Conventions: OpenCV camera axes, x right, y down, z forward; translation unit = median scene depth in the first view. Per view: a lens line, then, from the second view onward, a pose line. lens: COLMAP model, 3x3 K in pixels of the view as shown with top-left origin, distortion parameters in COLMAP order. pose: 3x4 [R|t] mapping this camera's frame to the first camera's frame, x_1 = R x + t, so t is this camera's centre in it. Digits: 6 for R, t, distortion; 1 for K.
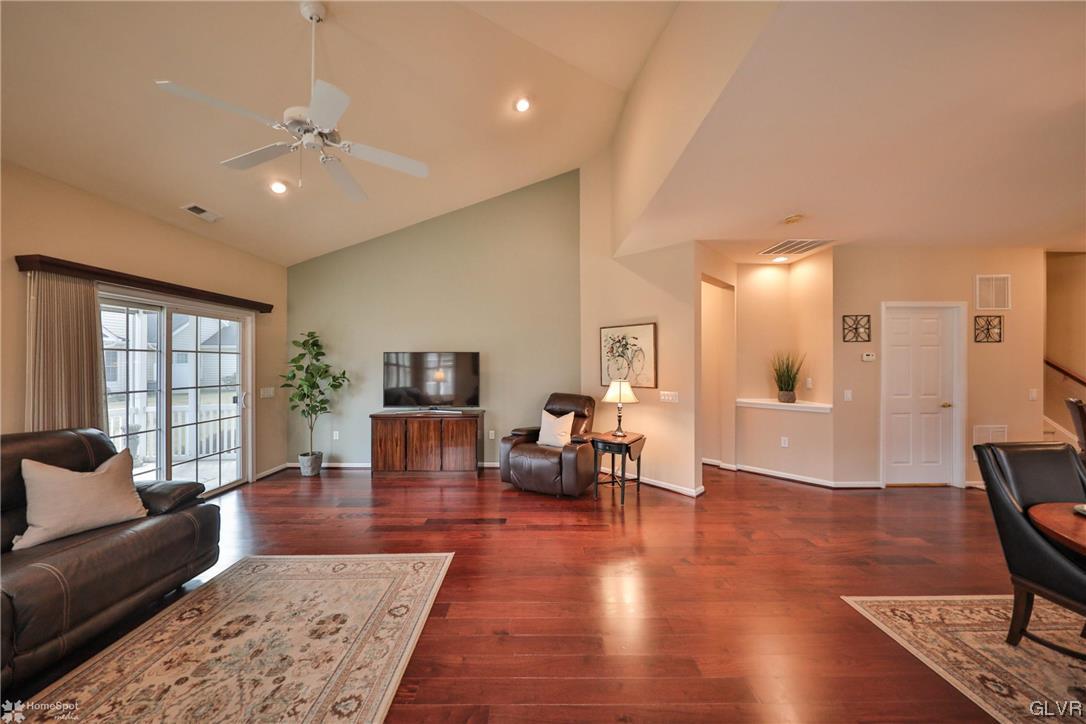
lens RADIAL K [[366.3, 0, 542.2], [0, 366.3, 366.3], [0, 0, 1]] dist [0.000593, -0.002062]
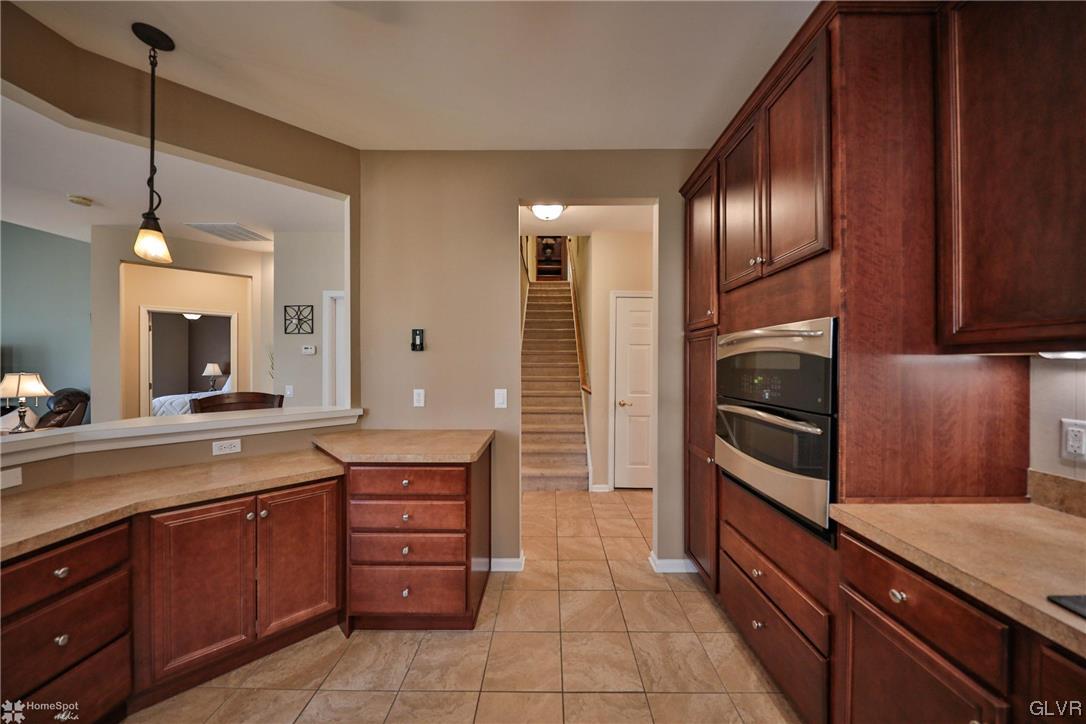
lens RADIAL K [[366.3, 0, 545.6], [0, 366.3, 362.3], [0, 0, 1]] dist [0.000593, -0.002062]
pose [[0.999979, 0.003574, -0.005359, 1.493208], [-0.003602, 0.999979, -0.005389, 0.008465], [0.005340, 0.005409, 0.999971, 0.066620]]
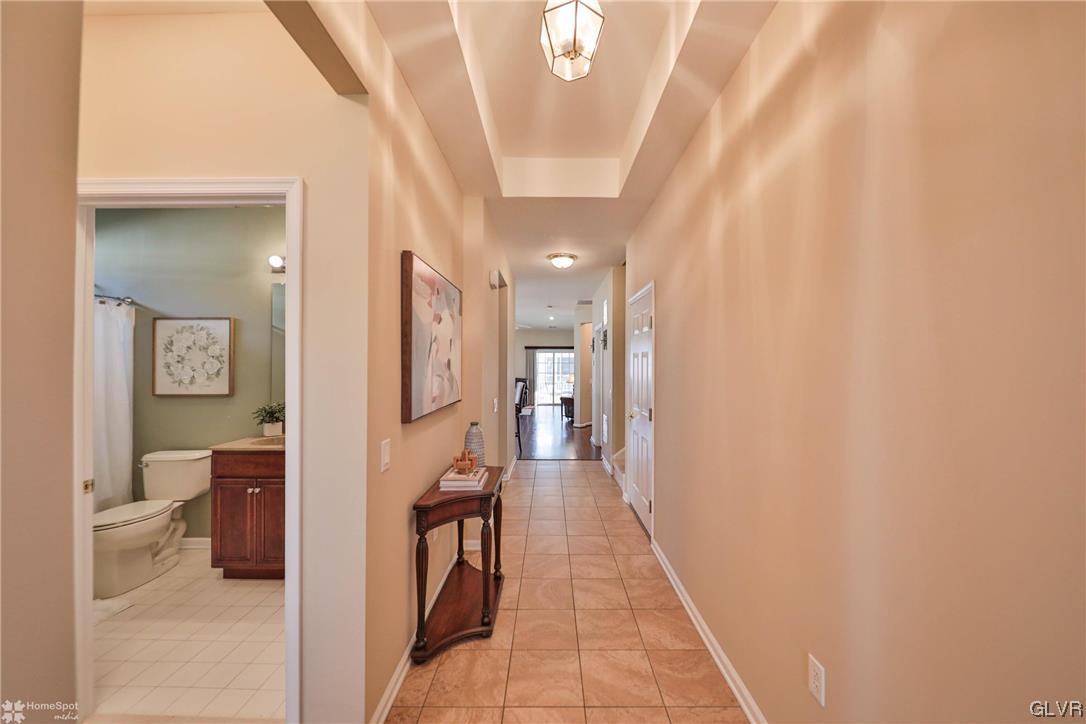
lens RADIAL K [[366.3, 0, 545.9], [0, 366.3, 364.7], [0, 0, 1]] dist [0.000593, -0.002062]
pose [[-0.030324, -0.005507, -0.999525, 2.354765], [-0.007975, 0.999954, -0.005268, -0.002173], [0.999508, 0.007812, -0.030366, 0.862859]]
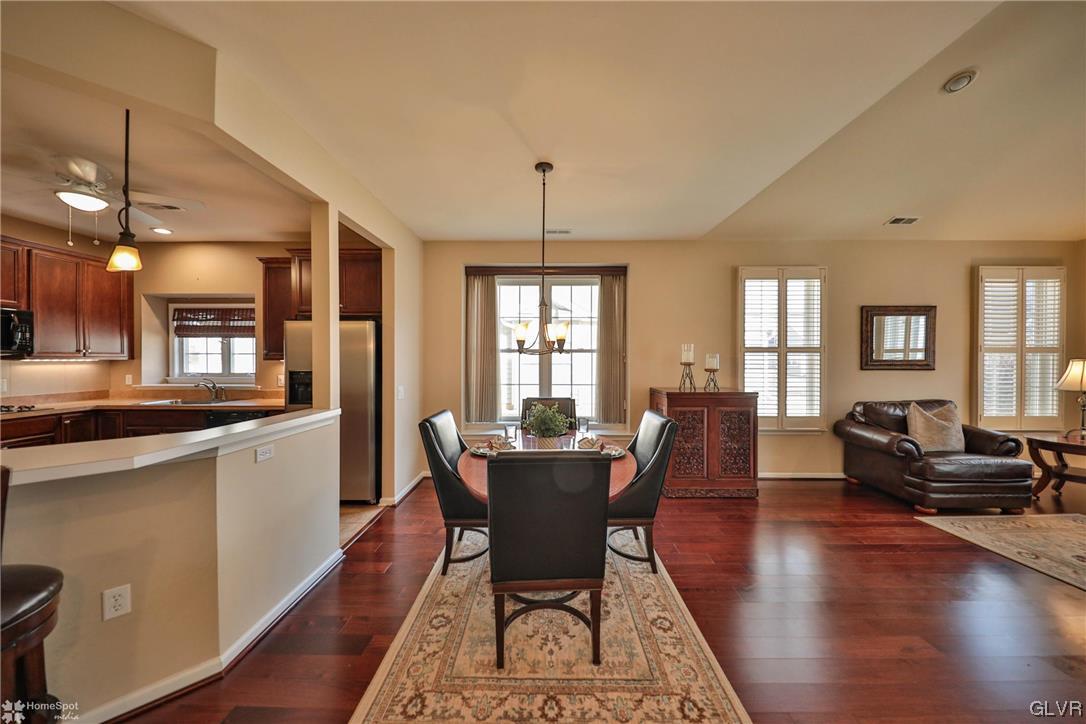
lens RADIAL K [[366.3, 0, 535.1], [0, 366.3, 360.3], [0, 0, 1]] dist [0.000593, -0.002062]
pose [[-0.999840, -0.000963, 0.017871, 0.640126], [-0.000721, 0.999908, 0.013562, -0.000100], [-0.017882, 0.013547, -0.999748, 0.853824]]
